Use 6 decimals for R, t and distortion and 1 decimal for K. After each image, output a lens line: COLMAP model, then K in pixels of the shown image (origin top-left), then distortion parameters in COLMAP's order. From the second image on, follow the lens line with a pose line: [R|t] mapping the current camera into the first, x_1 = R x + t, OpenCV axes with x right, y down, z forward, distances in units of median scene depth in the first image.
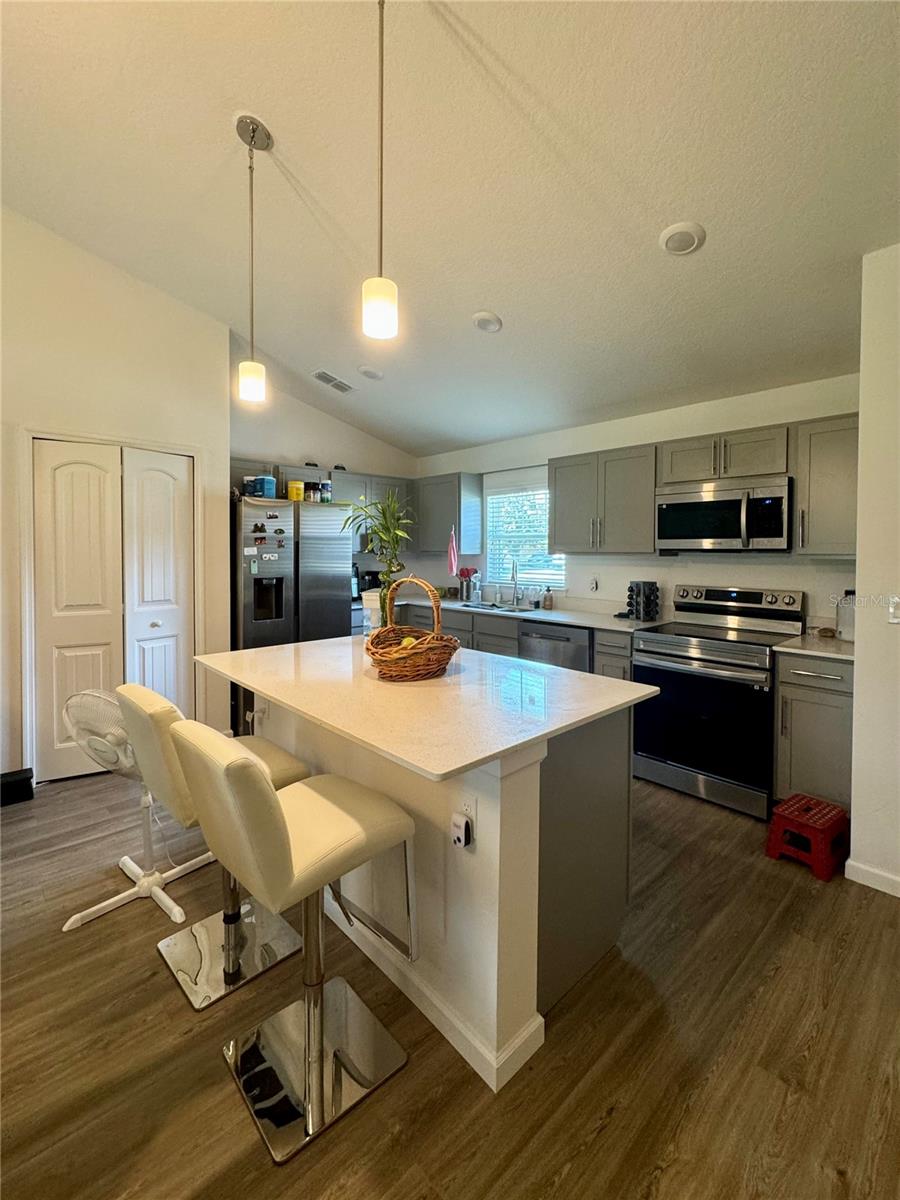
lens RADIAL K [[529.1, 0, 446.3], [0, 529.1, 563.6], [0, 0, 1]] dist [0.020679, -0.000042]
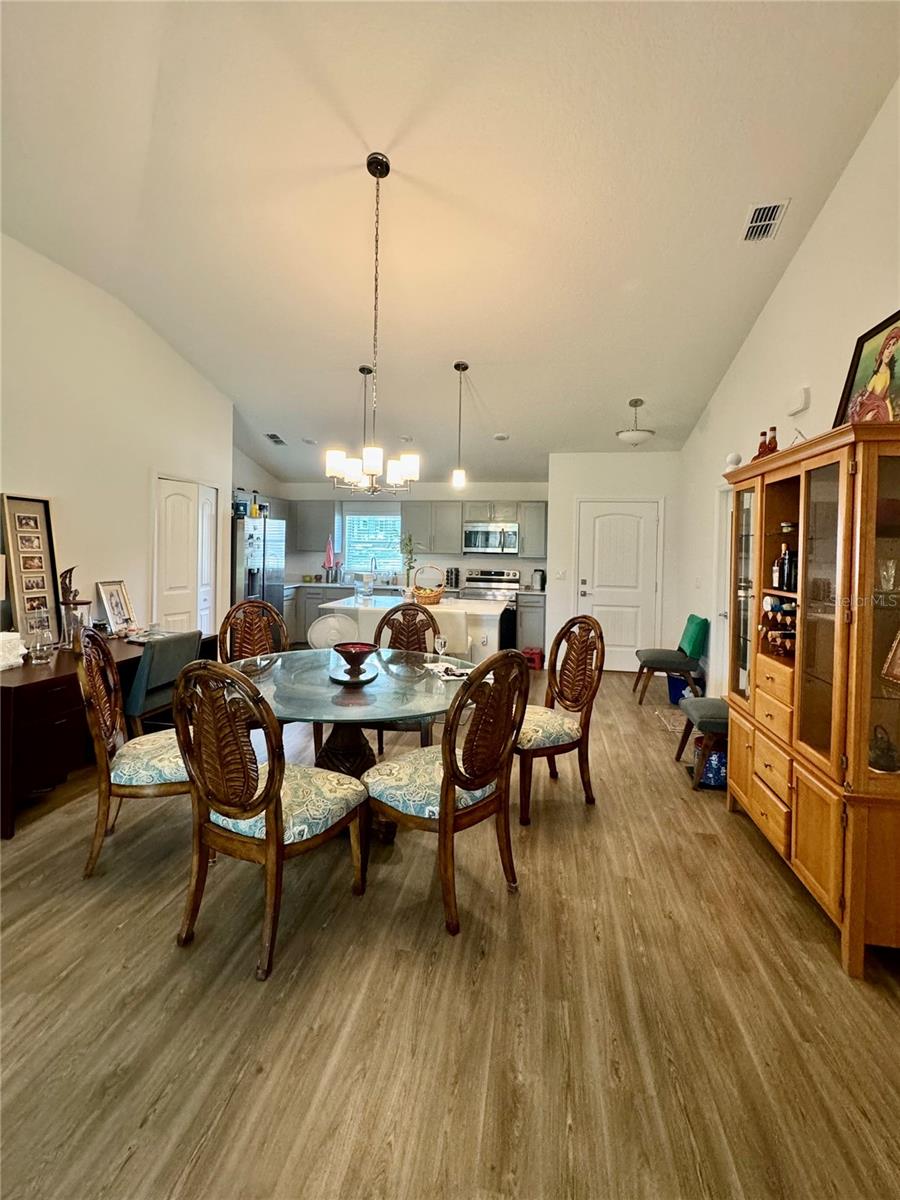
lens RADIAL K [[529.1, 0, 446.3], [0, 529.1, 563.6], [0, 0, 1]] dist [0.020679, -0.000042]
pose [[0.804258, -0.007951, 0.594226, -0.840224], [-0.000687, 0.999897, 0.014308, -0.010822], [-0.594279, -0.011915, 0.804171, -0.596692]]
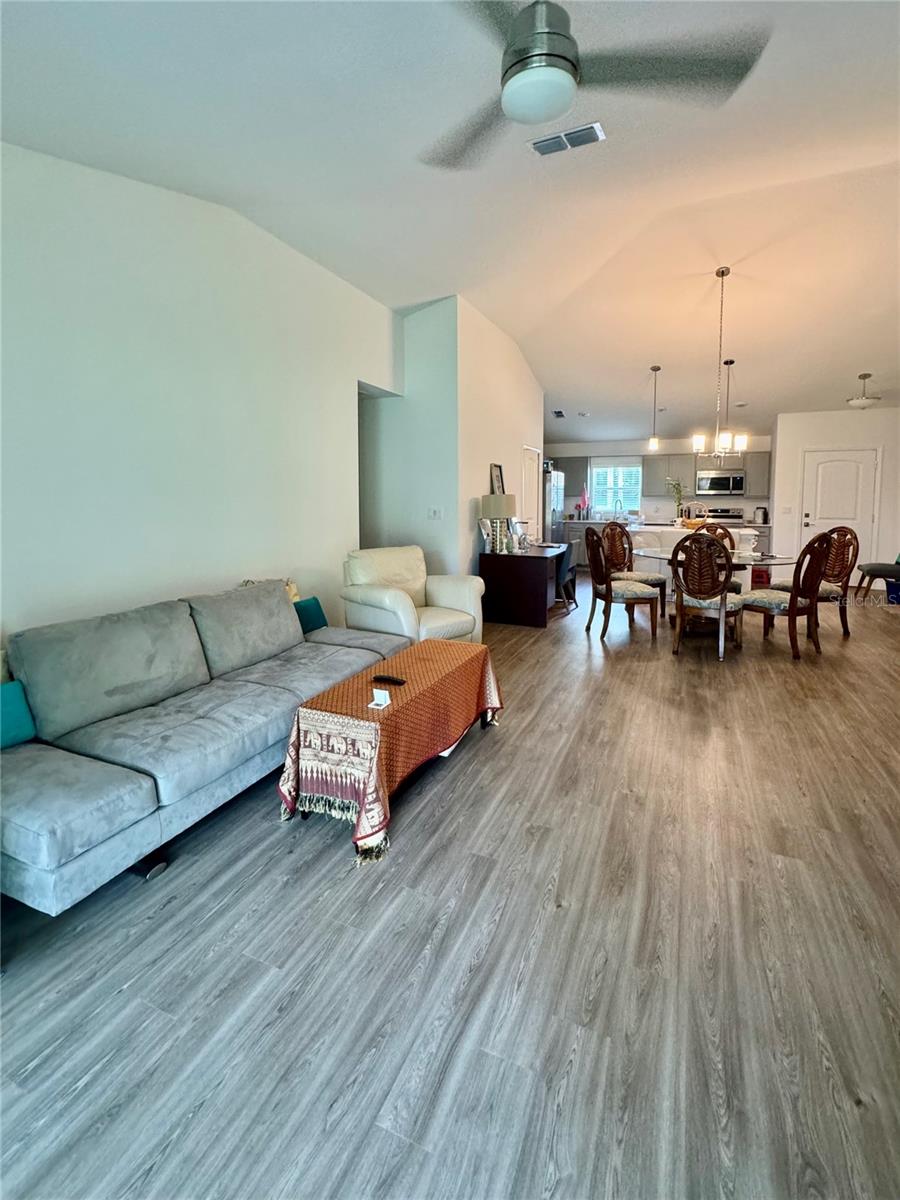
lens RADIAL K [[535.7, 0, 451.4], [0, 535.7, 563.3], [0, 0, 1]] dist [-0.012740, -0.000284]
pose [[0.920180, -0.052203, 0.388000, -1.688944], [0.013740, 0.994766, 0.101252, 0.027493], [-0.391255, -0.087838, 0.916081, -0.948245]]
